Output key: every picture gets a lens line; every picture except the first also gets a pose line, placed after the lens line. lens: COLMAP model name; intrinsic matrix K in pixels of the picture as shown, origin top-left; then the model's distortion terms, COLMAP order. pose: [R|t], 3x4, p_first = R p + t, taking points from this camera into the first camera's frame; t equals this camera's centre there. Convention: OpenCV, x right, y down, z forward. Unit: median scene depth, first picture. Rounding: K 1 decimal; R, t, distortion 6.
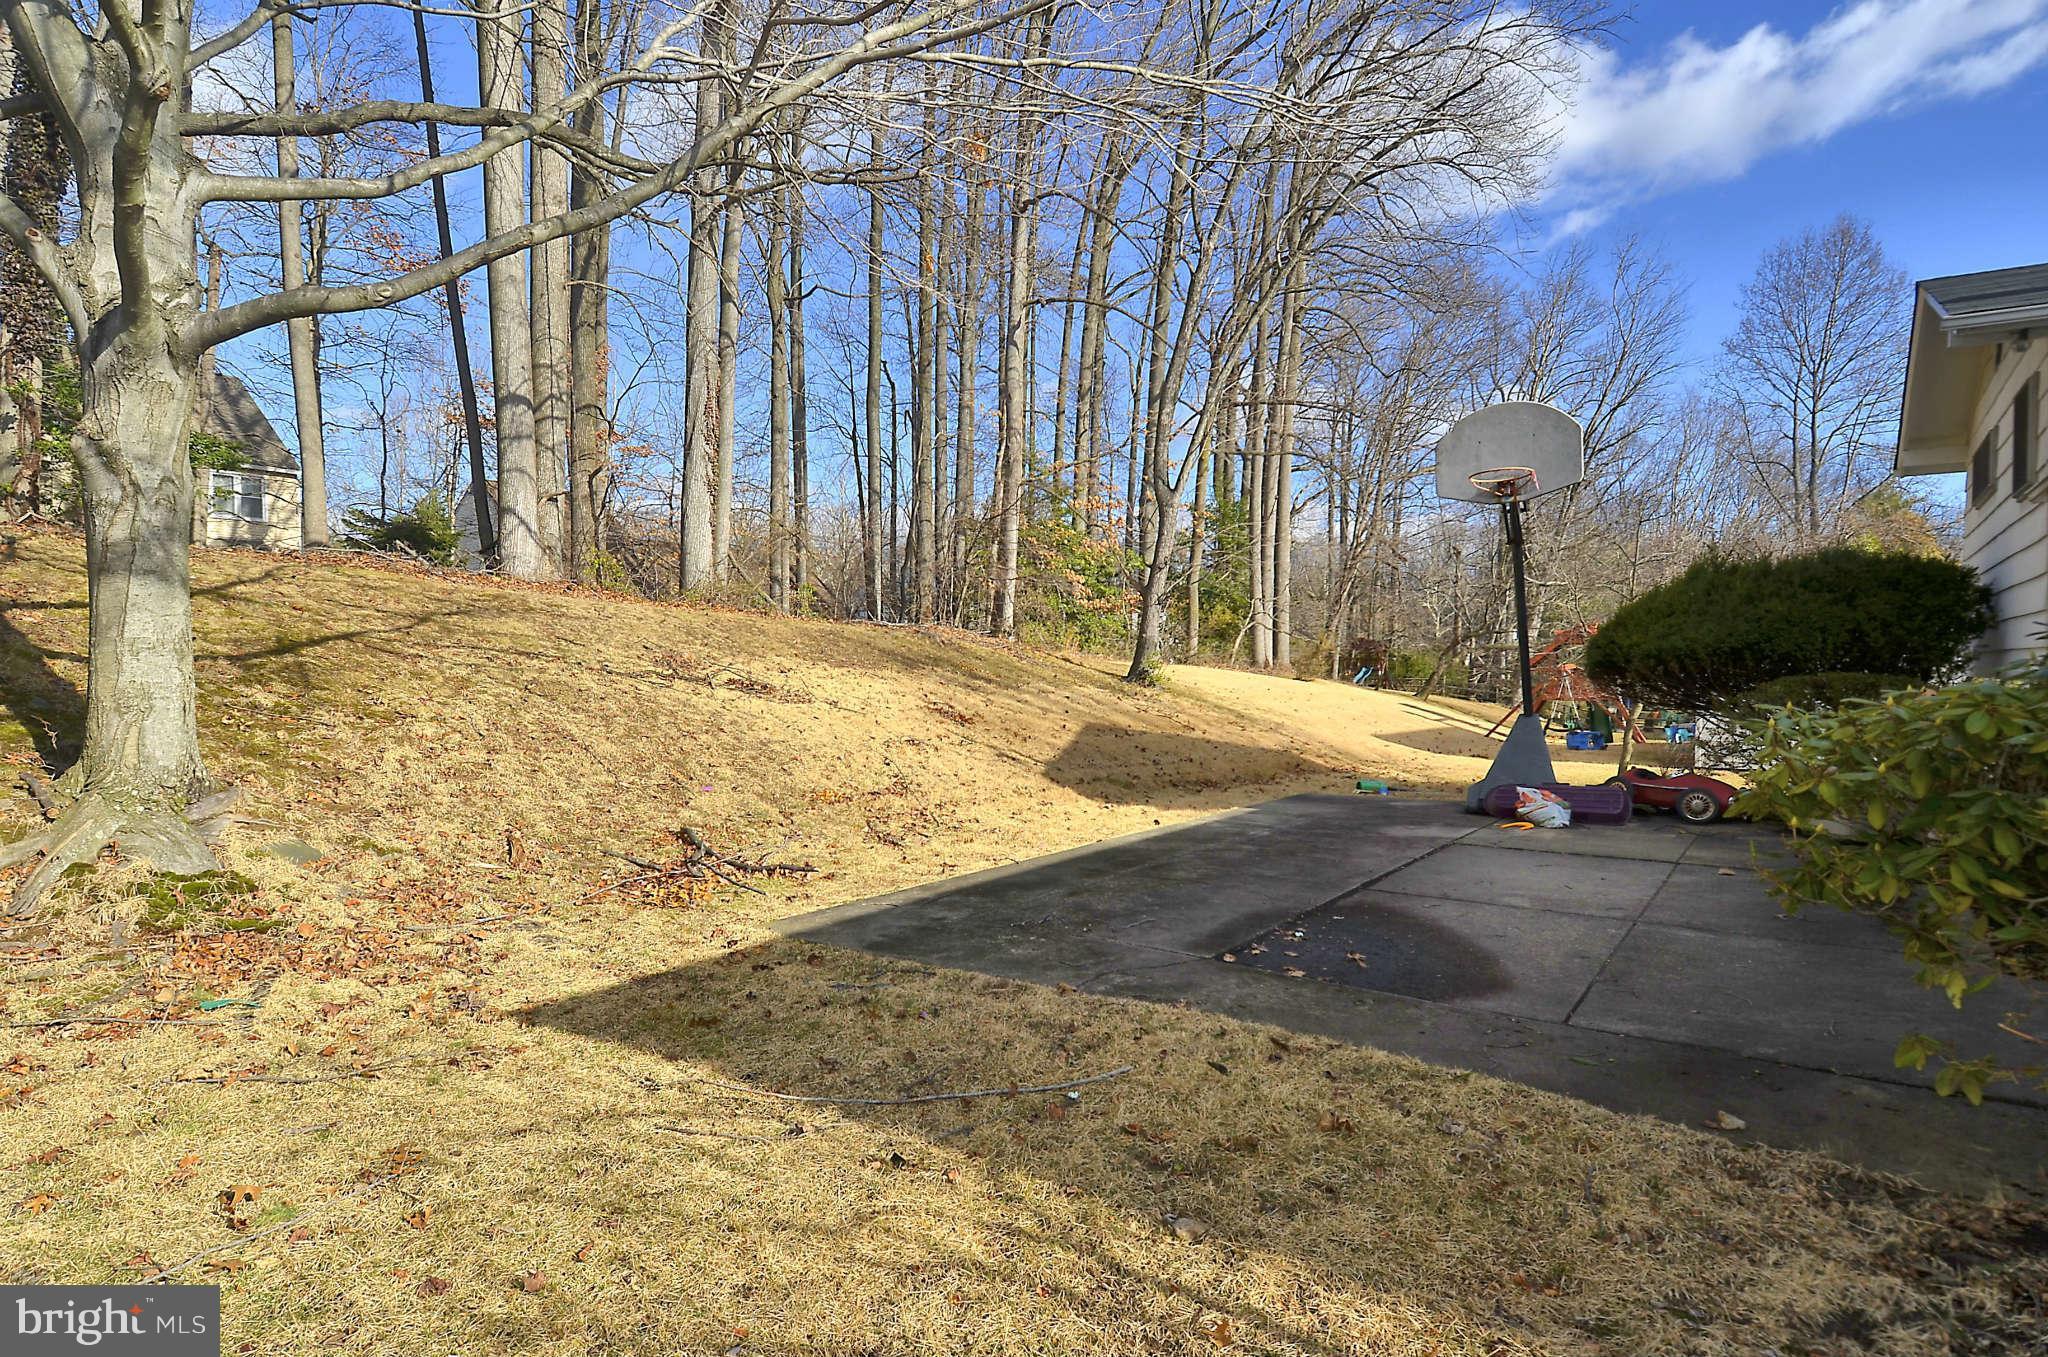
lens RADIAL K [[1085.9, 0, 997.8], [0, 1085.9, 681.3], [0, 0, 1]] dist [0.004032, -0.001360]
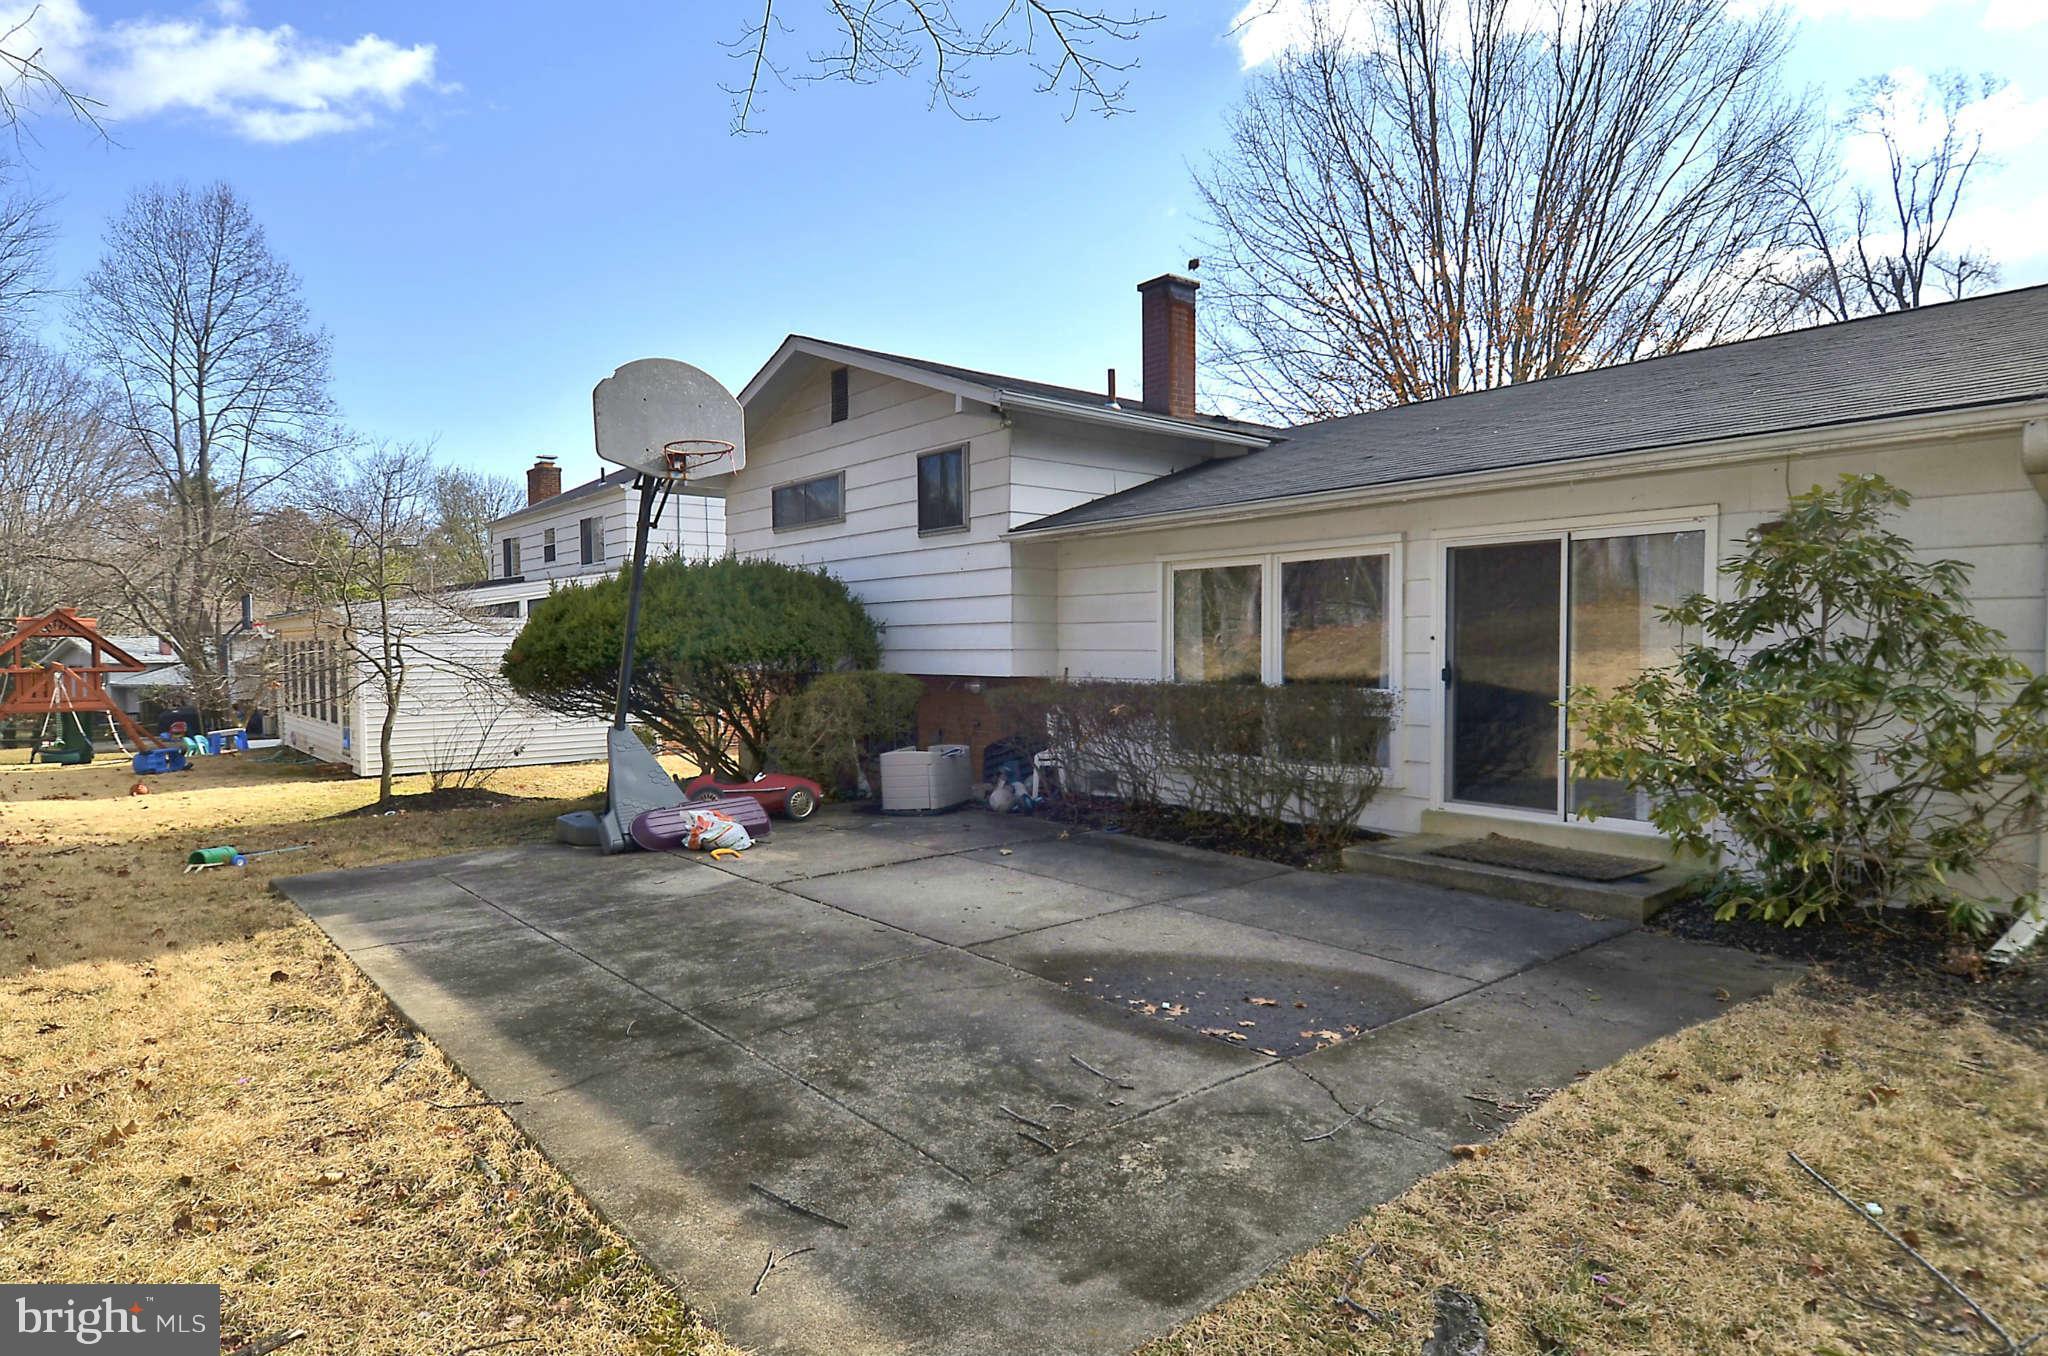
lens RADIAL K [[1162.8, 0, 1032.9], [0, 1162.8, 707.6], [0, 0, 1]] dist [0.077256, -0.066350]
pose [[0.272549, -0.063457, 0.960047, -0.579213], [0.039453, 0.997721, 0.054747, -0.040067], [-0.961333, 0.022955, 0.274431, 0.863996]]
